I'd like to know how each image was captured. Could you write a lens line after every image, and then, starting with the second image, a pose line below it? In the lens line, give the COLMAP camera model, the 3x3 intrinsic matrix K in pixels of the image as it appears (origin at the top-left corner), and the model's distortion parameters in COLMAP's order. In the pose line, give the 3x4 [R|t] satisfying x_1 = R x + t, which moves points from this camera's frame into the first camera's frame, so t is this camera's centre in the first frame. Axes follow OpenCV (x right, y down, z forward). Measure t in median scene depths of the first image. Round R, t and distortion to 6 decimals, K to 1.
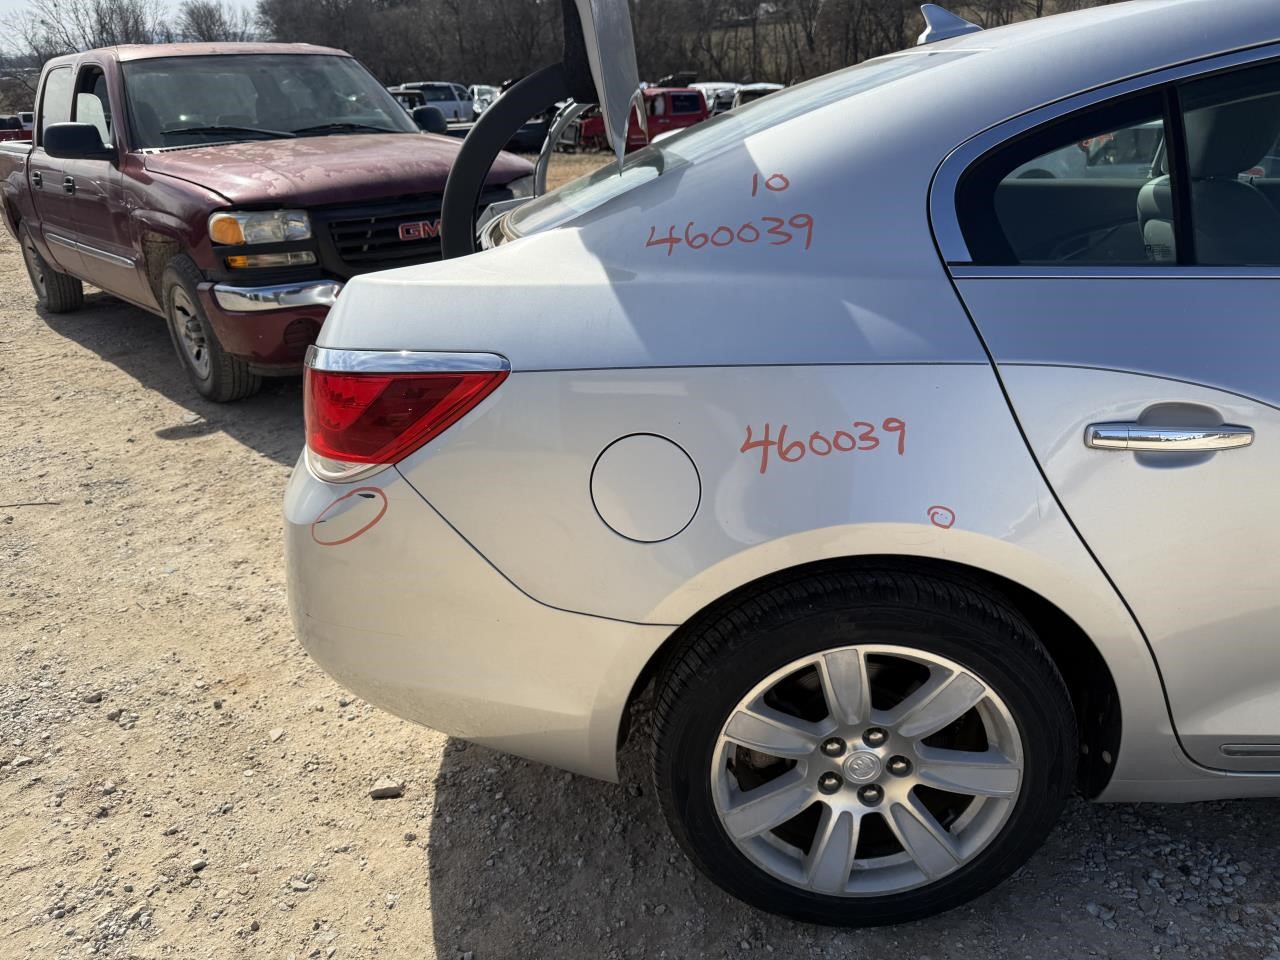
lens RADIAL K [[923.6, 0, 641.6], [0, 923.6, 441.9], [0, 0, 1]] dist [0.103397, -0.101490]
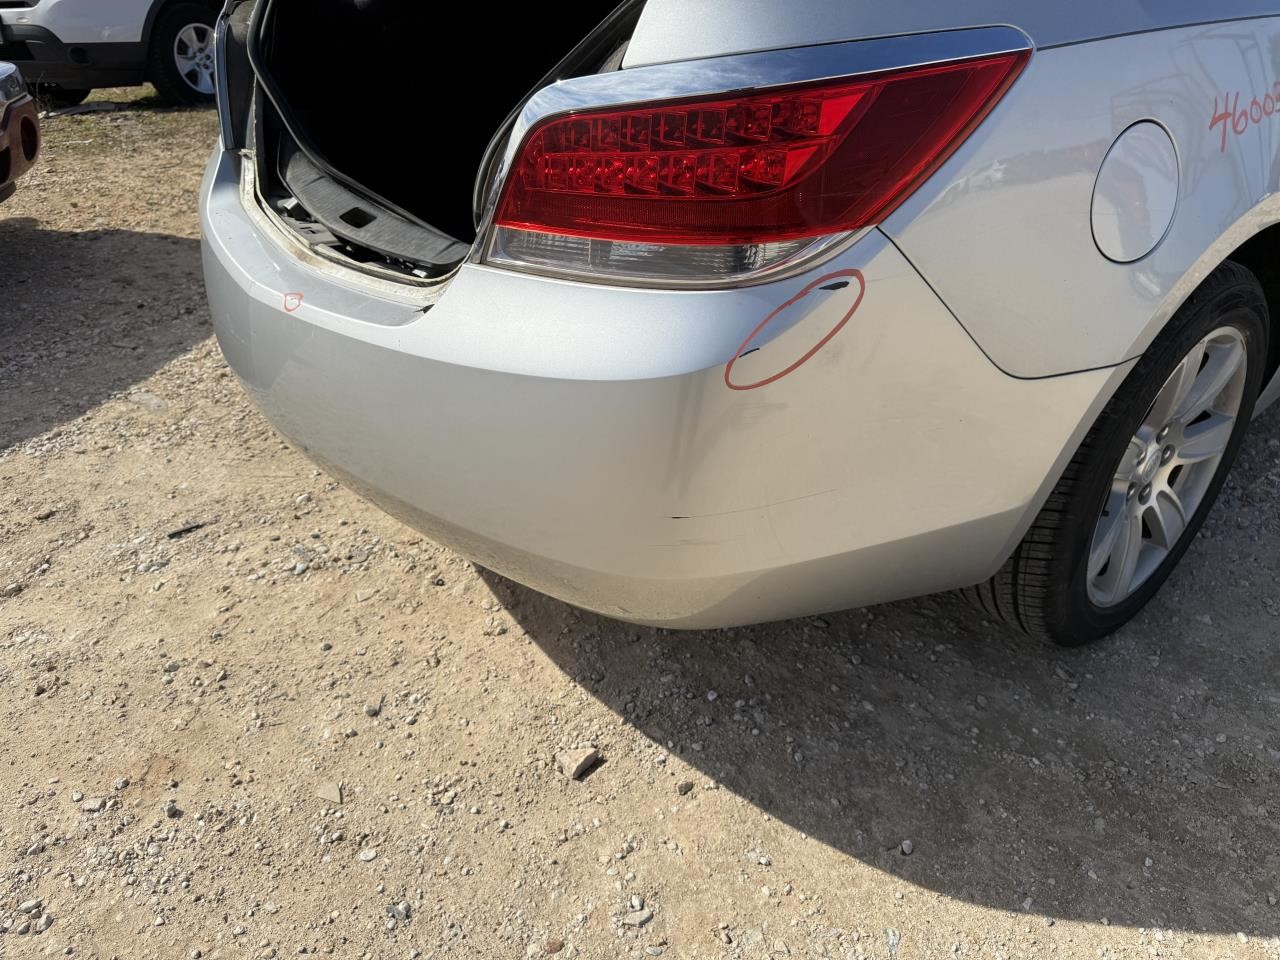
lens RADIAL K [[923.6, 0, 641.6], [0, 923.6, 441.9], [0, 0, 1]] dist [0.103397, -0.101490]
pose [[0.749243, -0.283022, 0.598777, -0.817762], [0.204932, 0.958795, 0.196761, 0.006780], [-0.629792, -0.024714, 0.776370, 0.582760]]
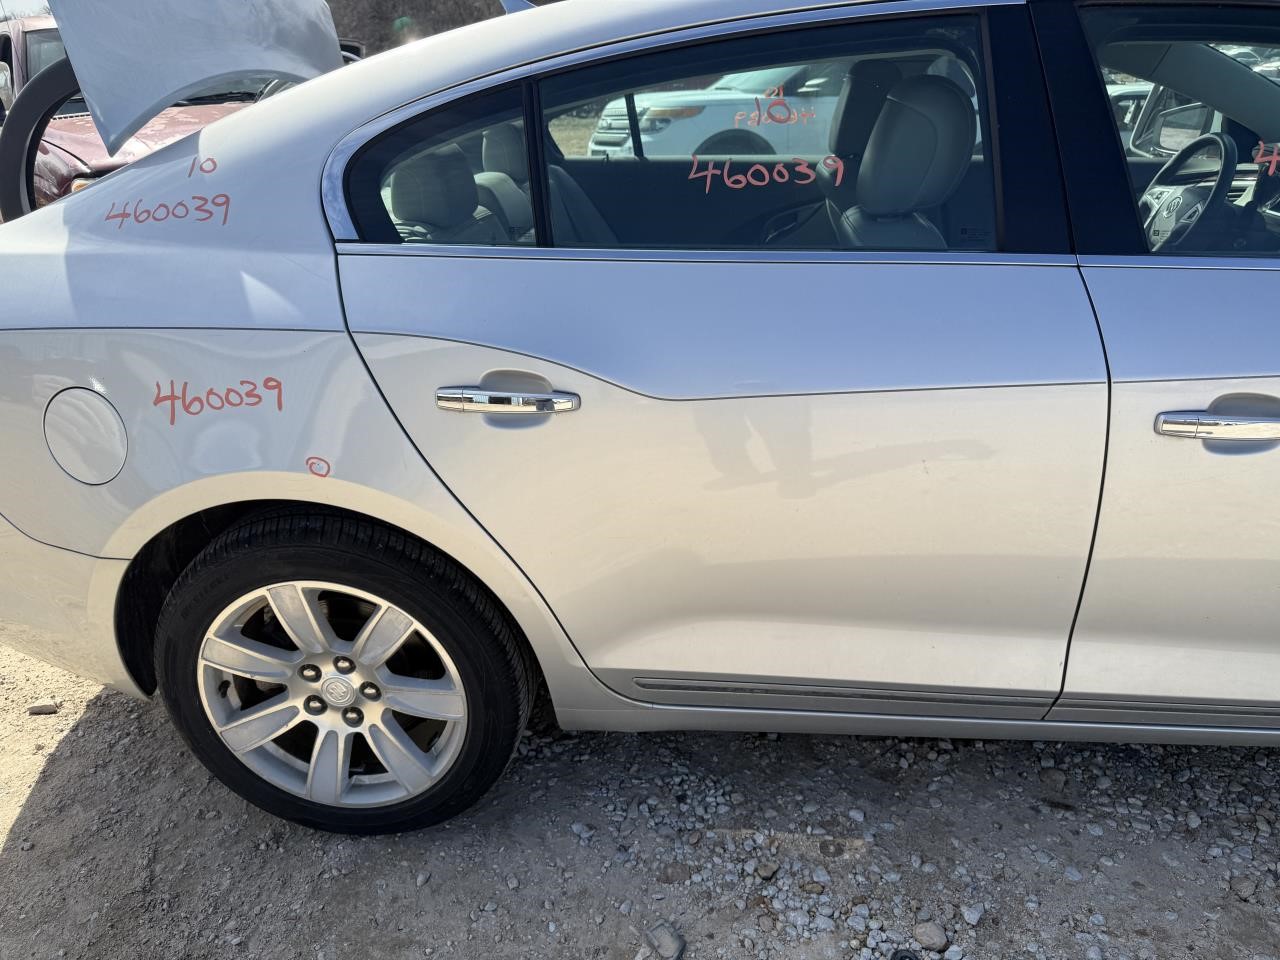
lens RADIAL K [[944.1, 0, 659.5], [0, 944.1, 422.4], [0, 0, 1]] dist [0.014448, -0.005606]
pose [[0.998126, 0.022432, -0.056928, 0.698593], [-0.021453, 0.999612, 0.017750, -0.001672], [0.057304, -0.016496, 0.998220, -0.100575]]
